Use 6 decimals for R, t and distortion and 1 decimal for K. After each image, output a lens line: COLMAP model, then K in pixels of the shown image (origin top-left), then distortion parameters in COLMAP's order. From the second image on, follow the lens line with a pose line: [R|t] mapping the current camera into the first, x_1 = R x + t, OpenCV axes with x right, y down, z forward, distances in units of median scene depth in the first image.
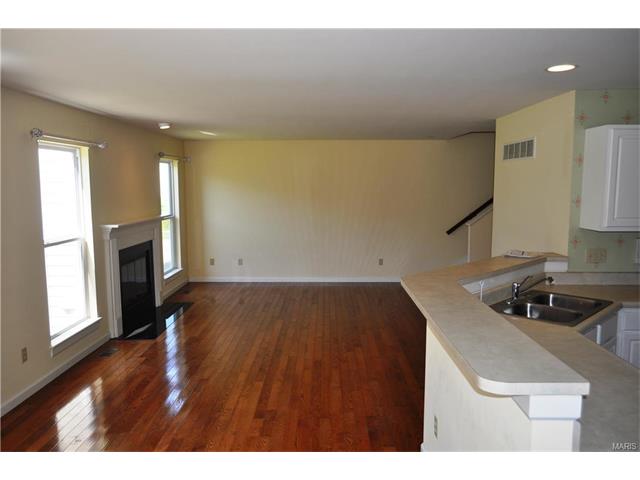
lens RADIAL K [[502.0, 0, 320.0], [0, 502.0, 240.0], [0, 0, 1]] dist [-0.004172, -0.000571]
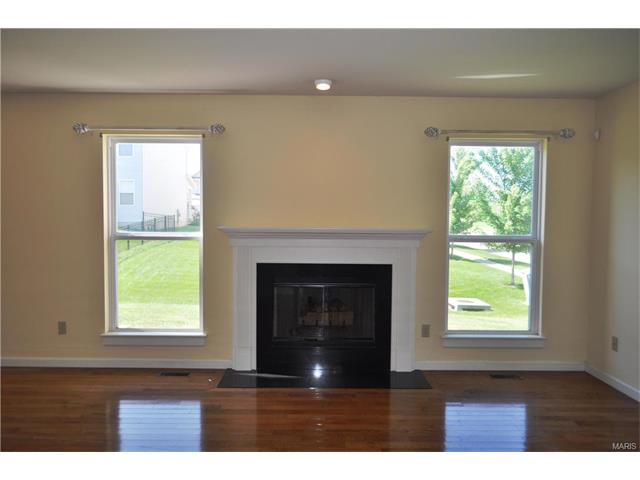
lens RADIAL K [[502.0, 0, 320.0], [0, 502.0, 240.0], [0, 0, 1]] dist [-0.004172, -0.000571]
pose [[0.013317, 0.043387, -0.998970, 0.418433], [-0.122666, 0.991583, 0.041430, -0.065480], [0.992359, 0.121988, 0.018527, 1.206355]]
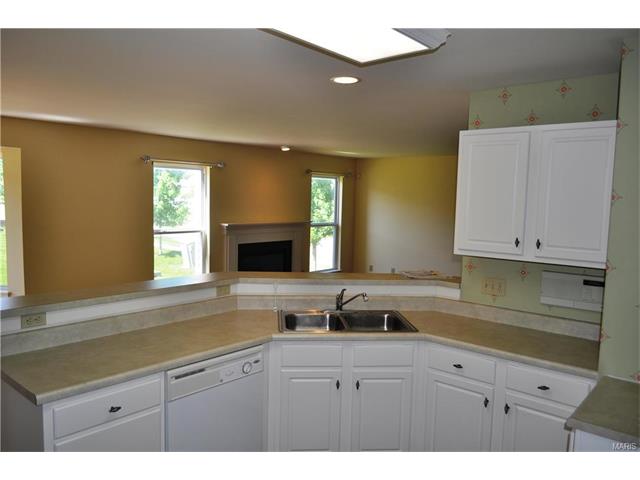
lens RADIAL K [[510.5, 0, 307.0], [0, 510.5, 240.5], [0, 0, 1]] dist [0.132074, 0.001408]
pose [[0.752379, 0.077880, -0.654110, 0.690070], [-0.098598, 0.995114, 0.005070, -0.014771], [0.651309, 0.060680, 0.756382, 0.108546]]
